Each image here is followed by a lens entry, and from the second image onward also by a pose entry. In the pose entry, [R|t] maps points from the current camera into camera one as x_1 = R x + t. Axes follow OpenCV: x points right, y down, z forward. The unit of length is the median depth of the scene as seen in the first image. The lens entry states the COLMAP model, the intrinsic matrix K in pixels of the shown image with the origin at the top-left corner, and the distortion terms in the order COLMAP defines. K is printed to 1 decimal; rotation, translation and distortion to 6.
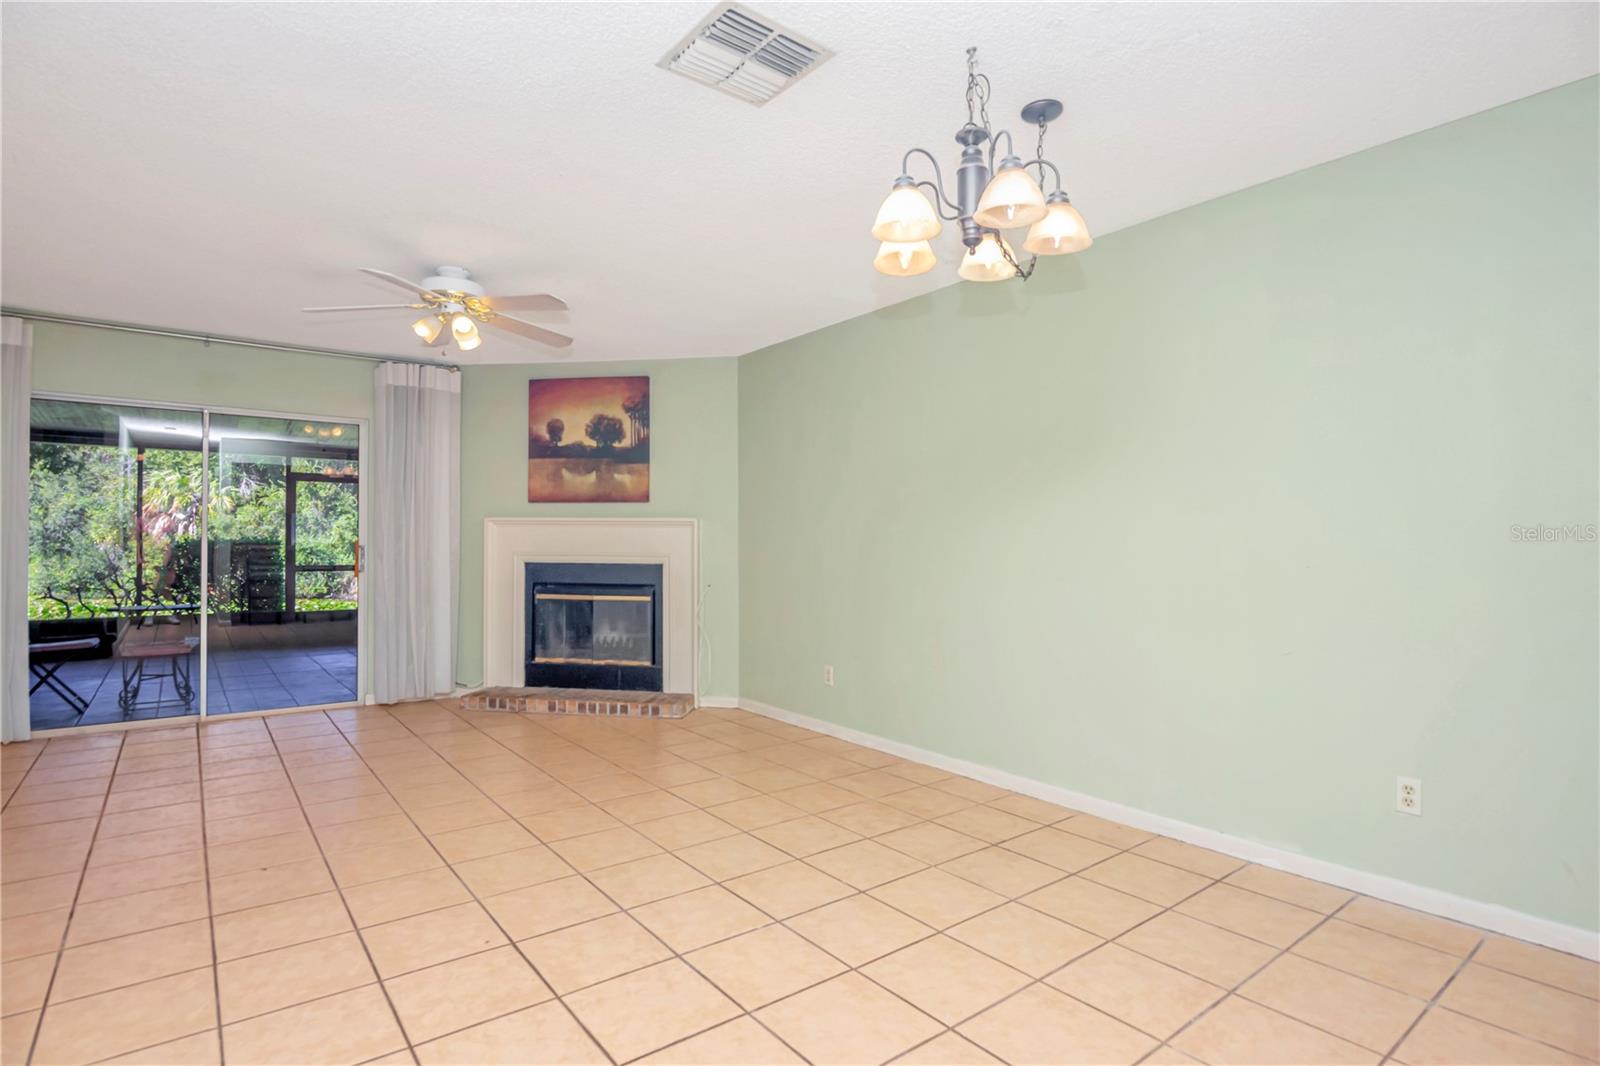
lens RADIAL K [[791.8, 0, 767.4], [0, 791.8, 555.2], [0, 0, 1]] dist [-0.013041, 0.001346]
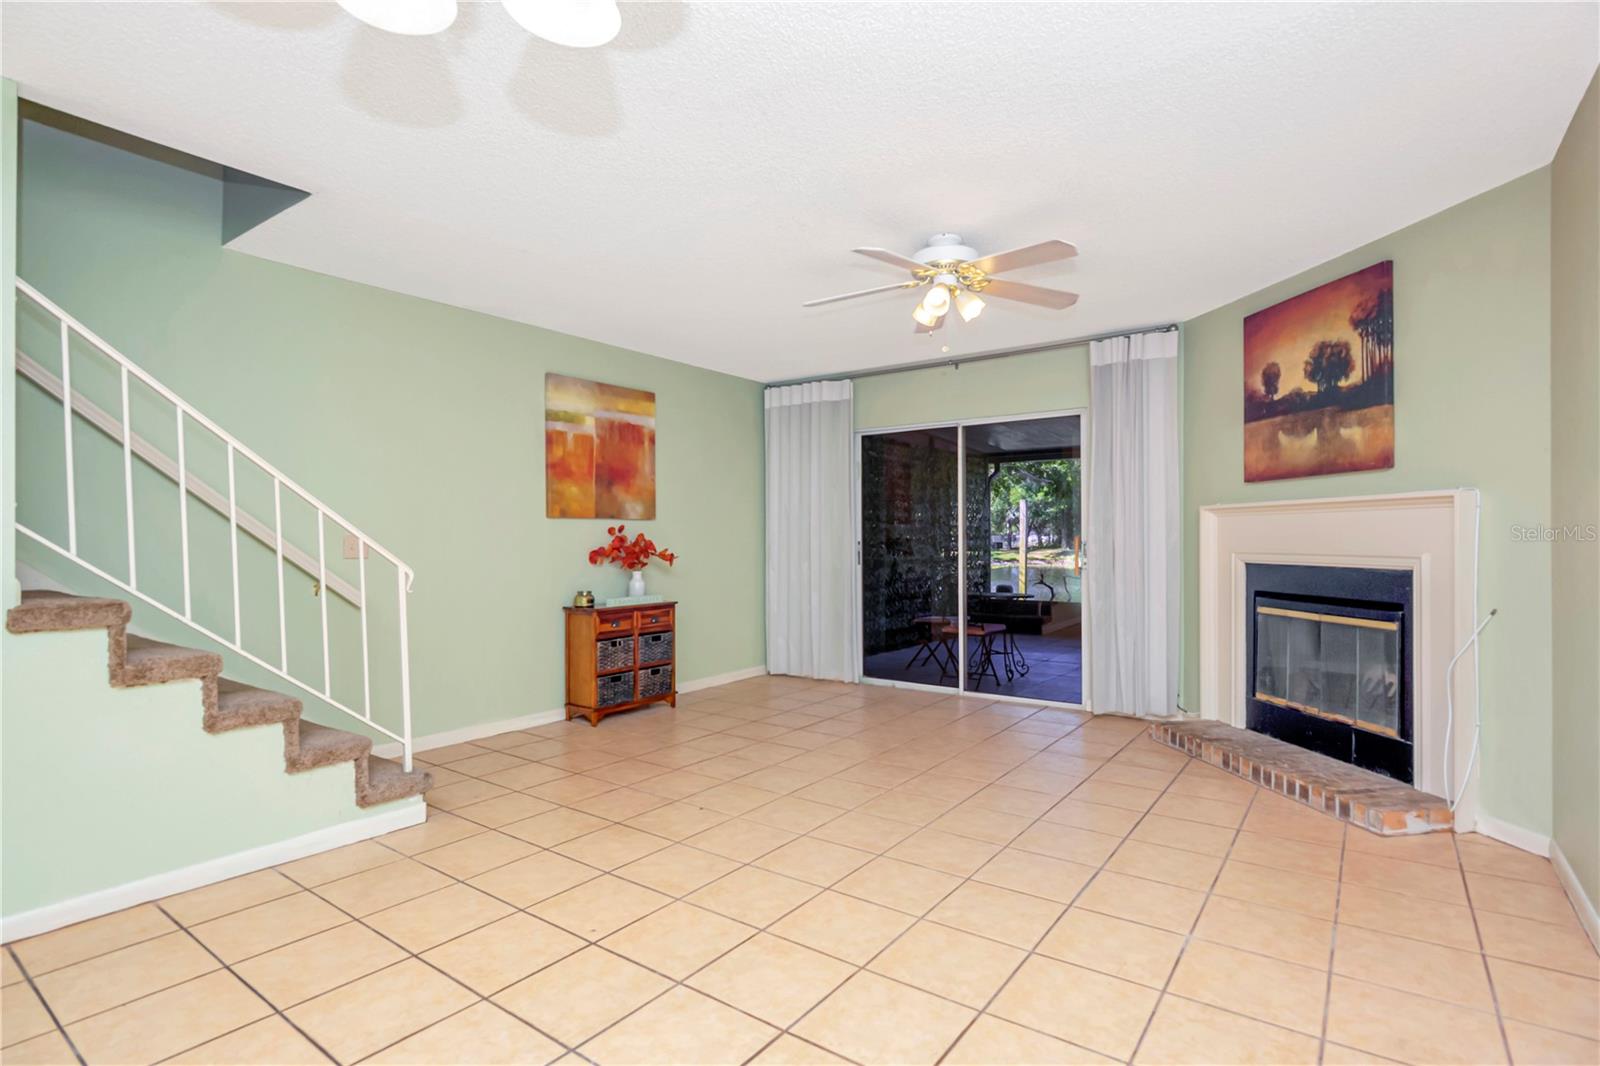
lens RADIAL K [[799.5, 0, 829.8], [0, 799.5, 549.3], [0, 0, 1]] dist [-0.002114, -0.000326]
pose [[0.315155, 0.004931, -0.949027, 0.294257], [-0.007760, 0.999966, 0.002619, -0.002648], [0.949009, 0.006539, 0.315182, 0.396974]]
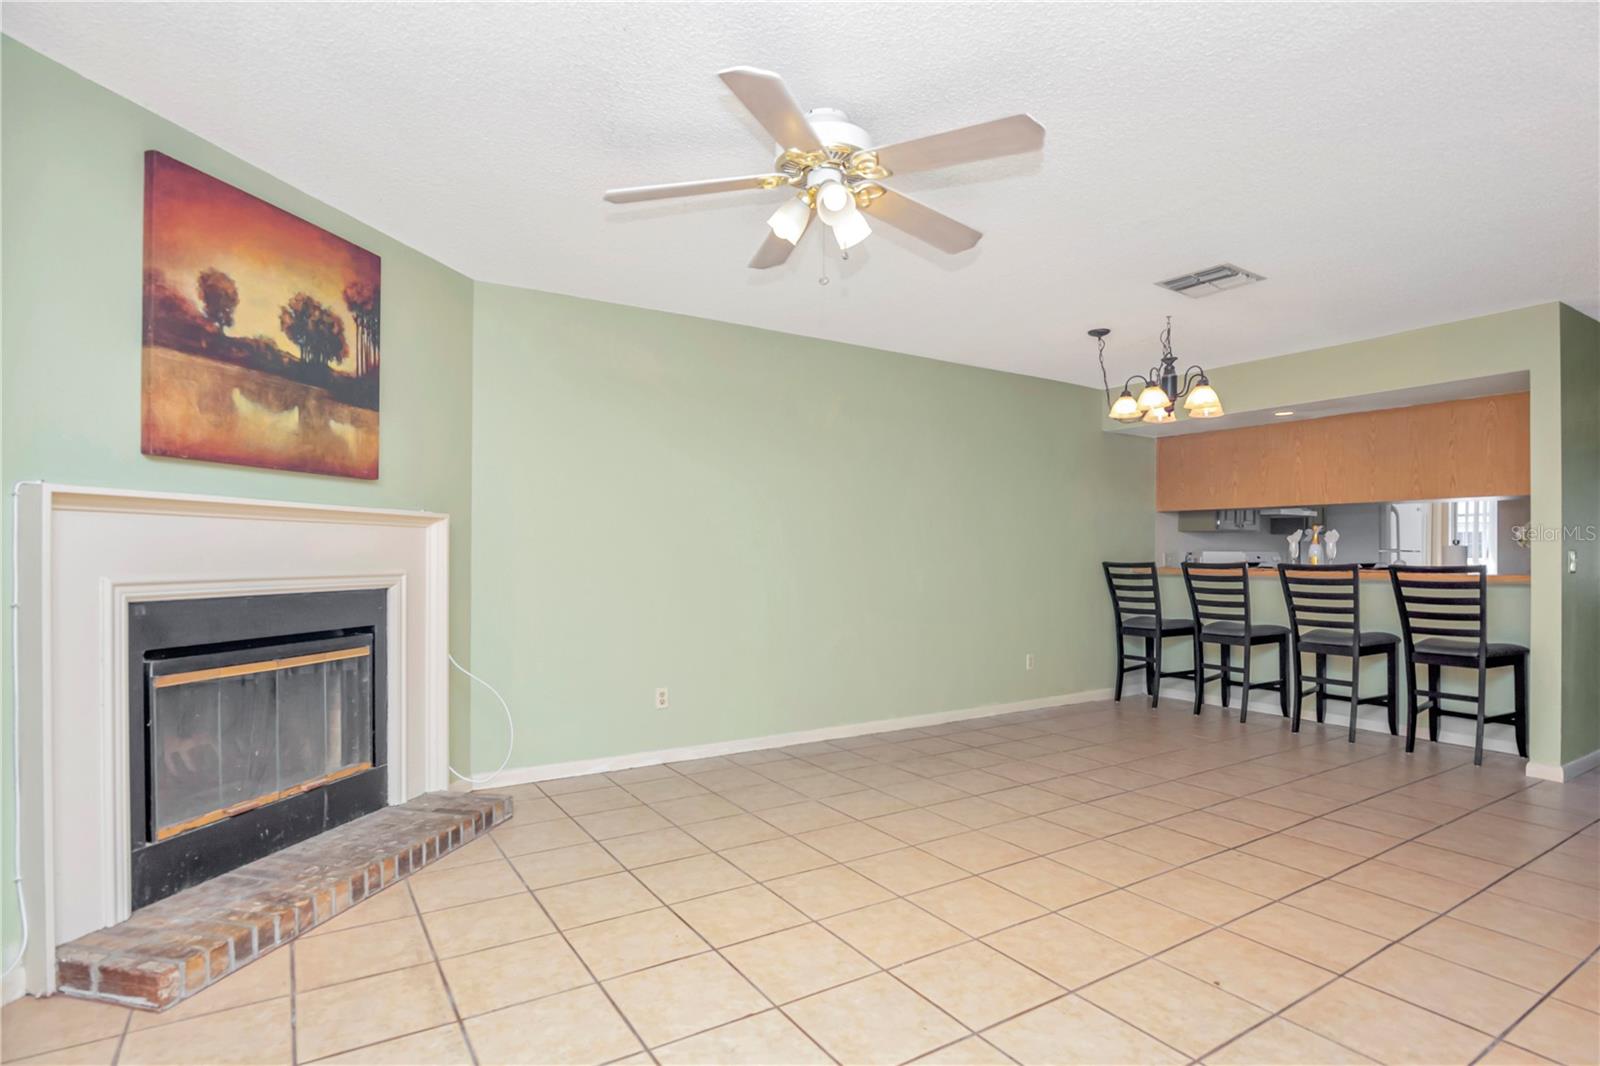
lens RADIAL K [[819.8, 0, 836.5], [0, 819.8, 575.8], [0, 0, 1]] dist [0.000937, 0.000399]
pose [[0.049430, -0.033497, 0.998216, -0.717426], [0.006966, 0.999425, 0.033193, -0.015719], [-0.998753, 0.005313, 0.049635, 0.637619]]
